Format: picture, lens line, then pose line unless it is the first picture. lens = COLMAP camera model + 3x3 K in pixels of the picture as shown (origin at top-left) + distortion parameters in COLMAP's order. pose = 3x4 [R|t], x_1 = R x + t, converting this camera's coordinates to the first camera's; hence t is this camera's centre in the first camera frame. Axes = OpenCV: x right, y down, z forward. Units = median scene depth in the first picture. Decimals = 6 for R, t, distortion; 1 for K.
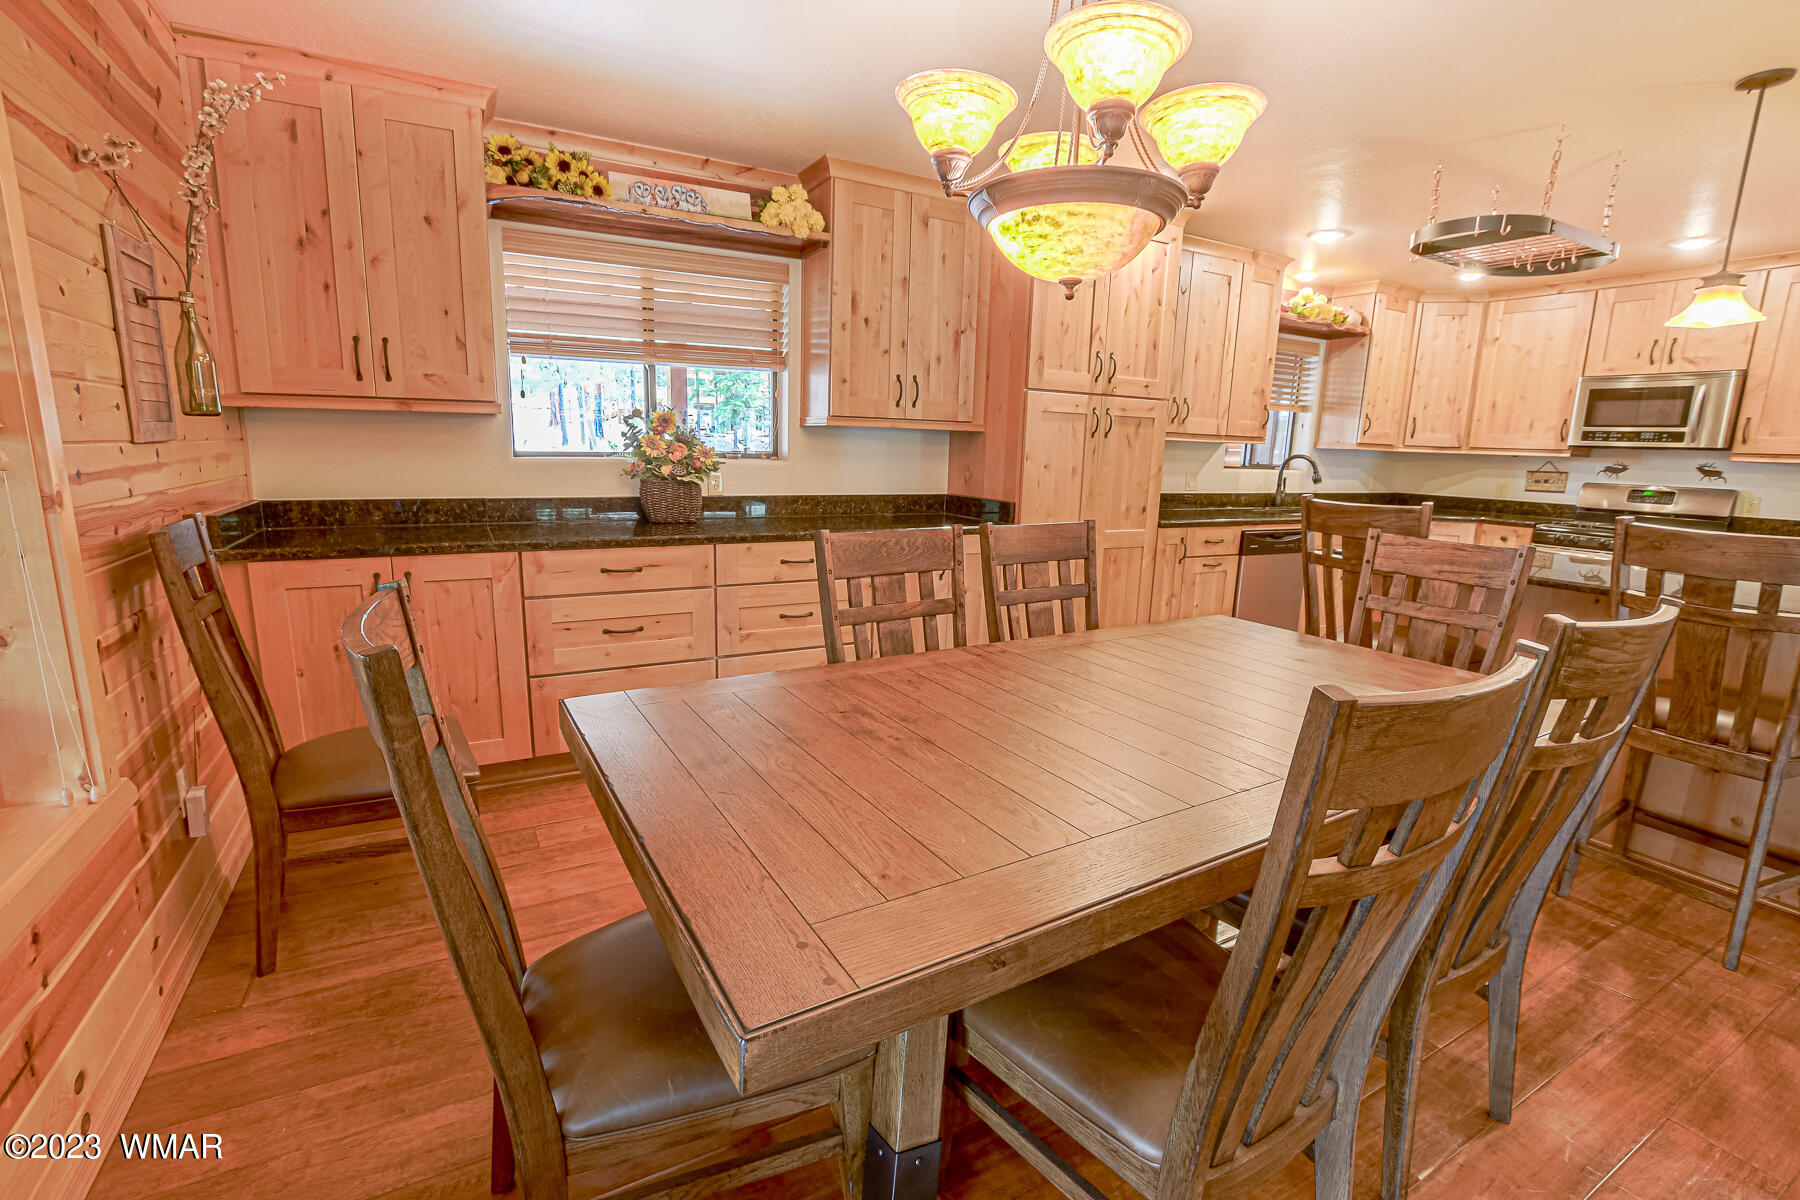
lens RADIAL K [[793.3, 0, 895.4], [0, 793.3, 602.1], [0, 0, 1]] dist [-0.037937, 0.007174]
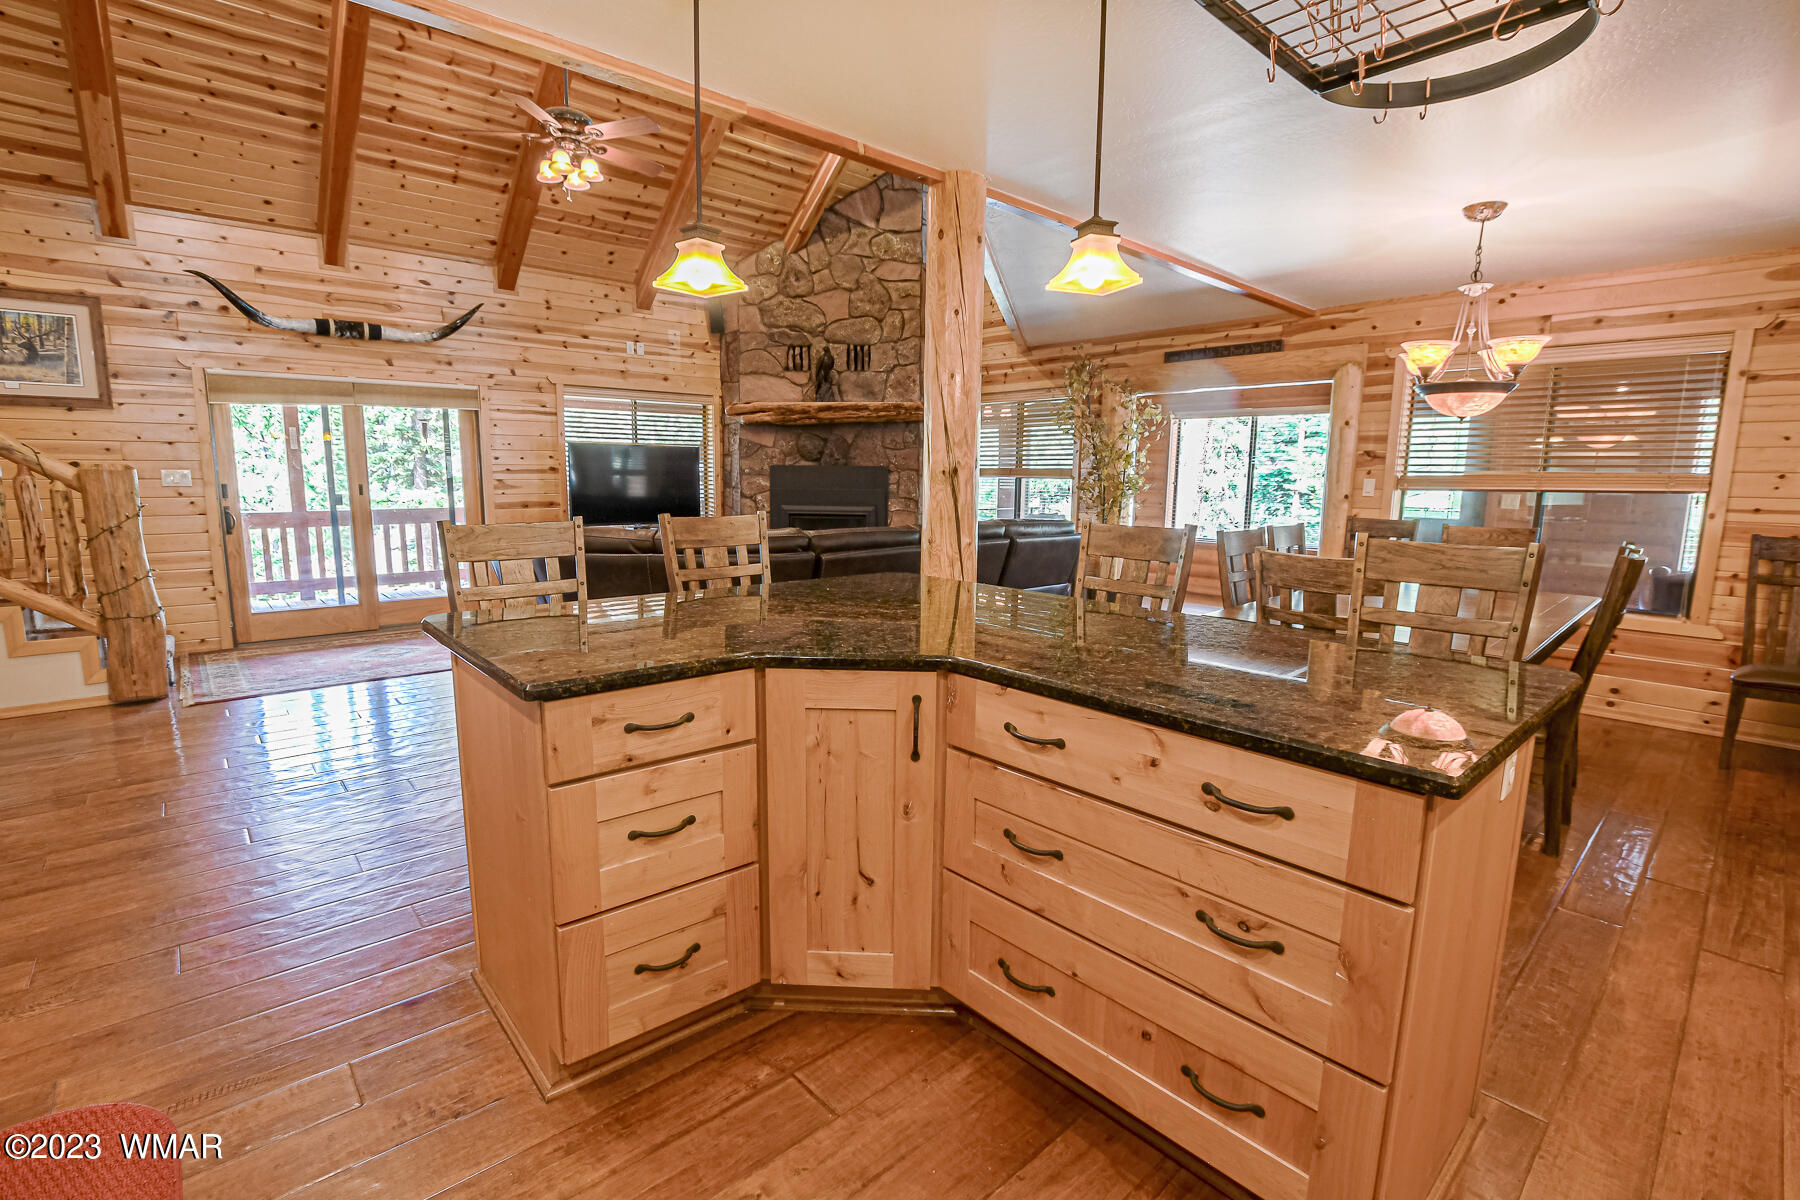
lens RADIAL K [[824.5, 0, 900.0], [0, 824.5, 600.0], [0, 0, 1]] dist [-0.040642, 0.008044]
pose [[-0.970188, -0.000336, -0.242351, 0.727373], [-0.082225, 0.941141, 0.327860, -0.161443], [0.227977, 0.338014, -0.913112, 0.902636]]
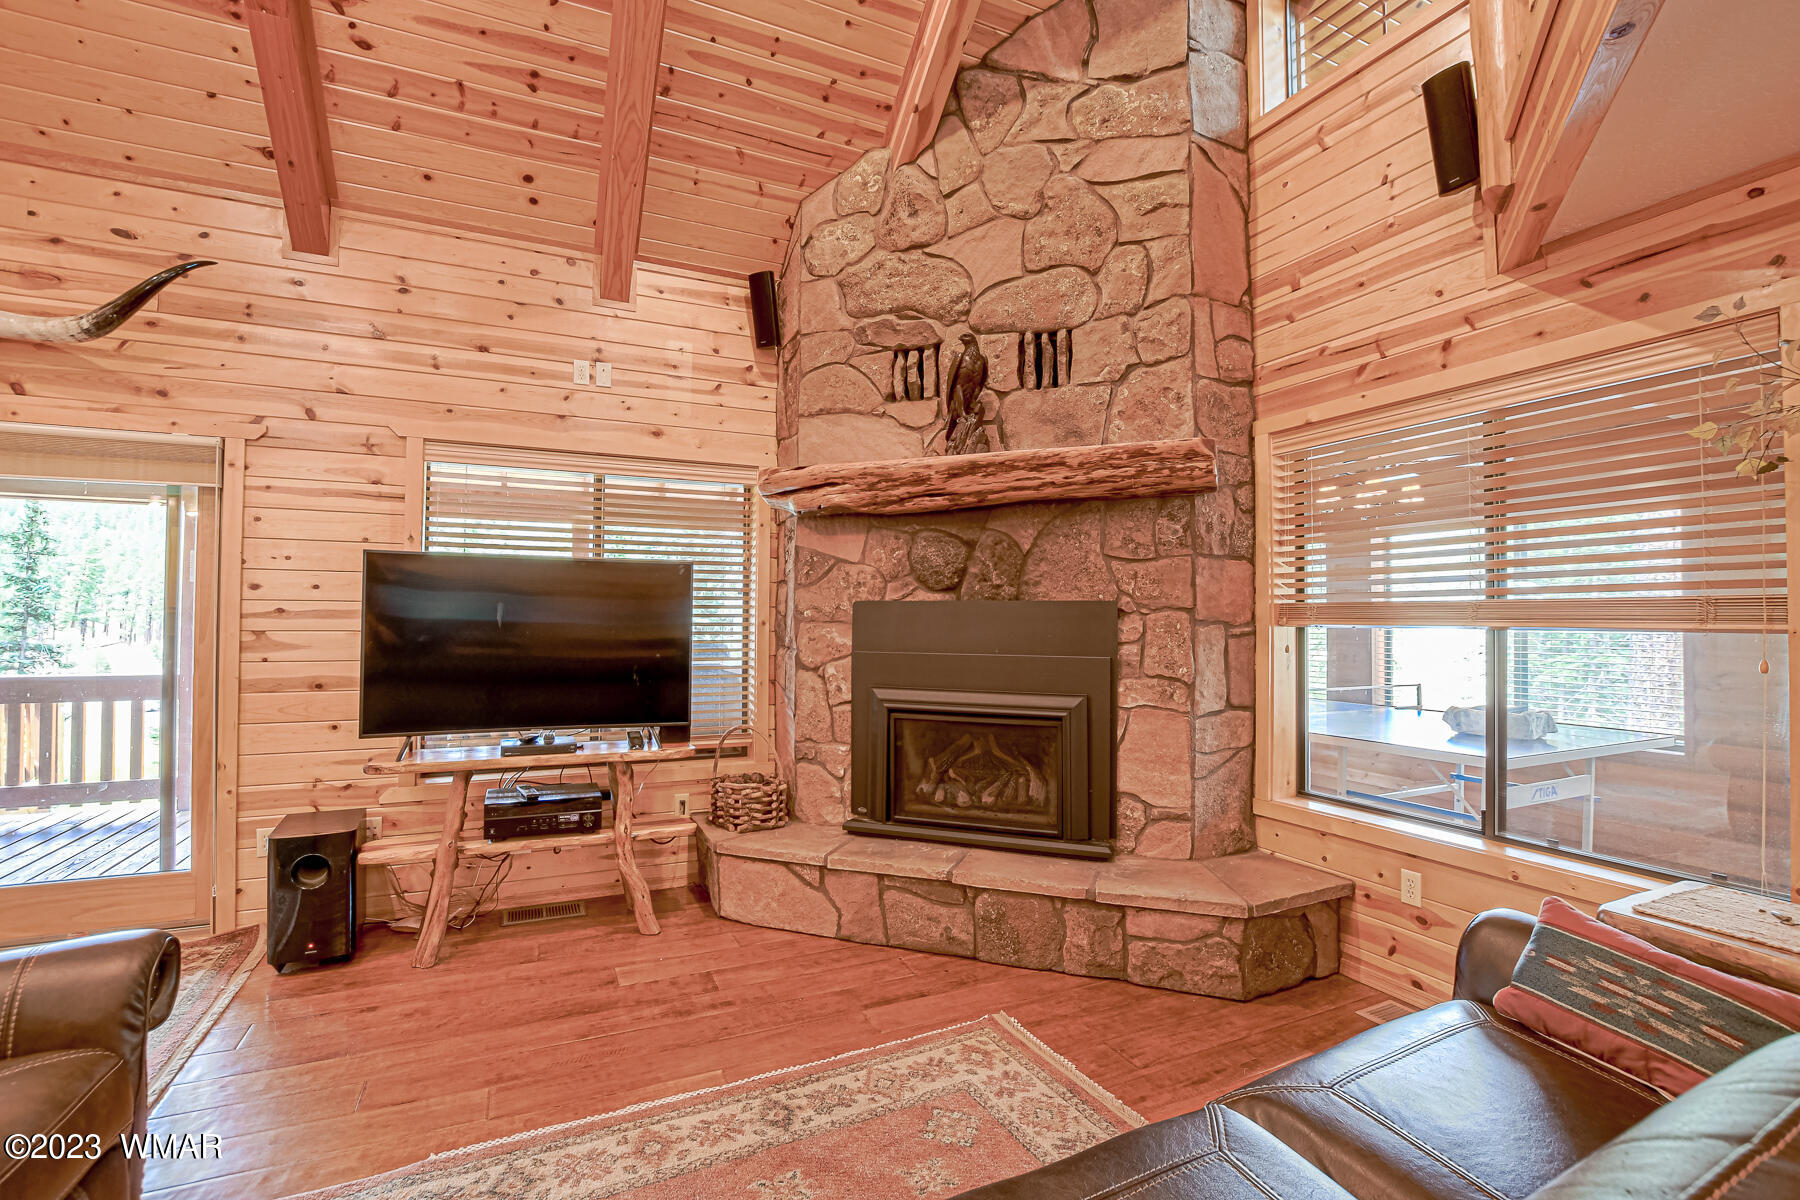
lens RADIAL K [[793.3, 0, 895.4], [0, 793.3, 602.1], [0, 0, 1]] dist [-0.037937, 0.007174]
pose [[-0.997696, -0.031414, 0.060131, 0.497530], [-0.020406, 0.984246, 0.175620, 0.016519], [-0.064701, 0.173989, -0.982620, -0.030049]]
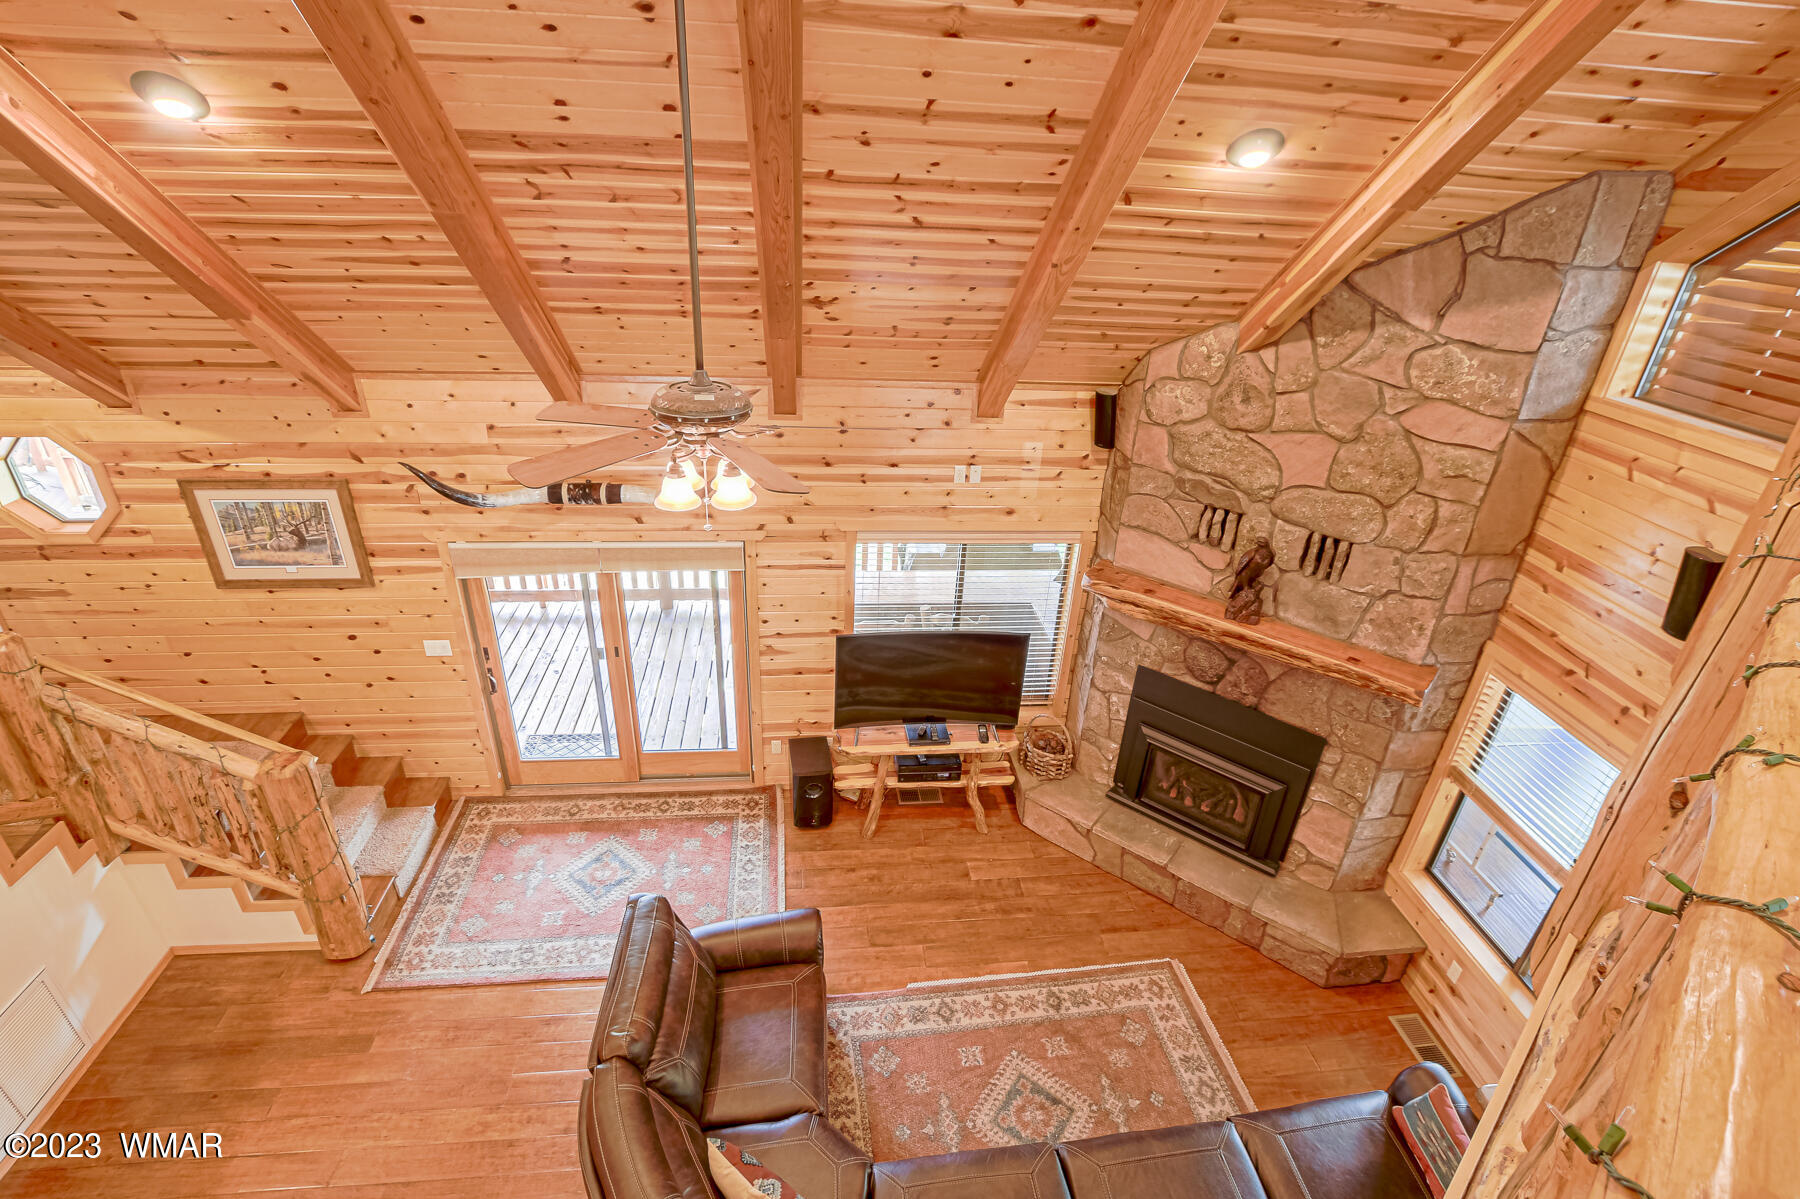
lens RADIAL K [[842.4, 0, 893.0], [0, 842.4, 597.4], [0, 0, 1]] dist [-0.038420, 0.006173]
pose [[-0.923959, -0.233424, 0.303008, 0.564783], [0.005648, 0.783780, 0.621013, -0.604774], [-0.382451, 0.575501, -0.722862, 0.113249]]
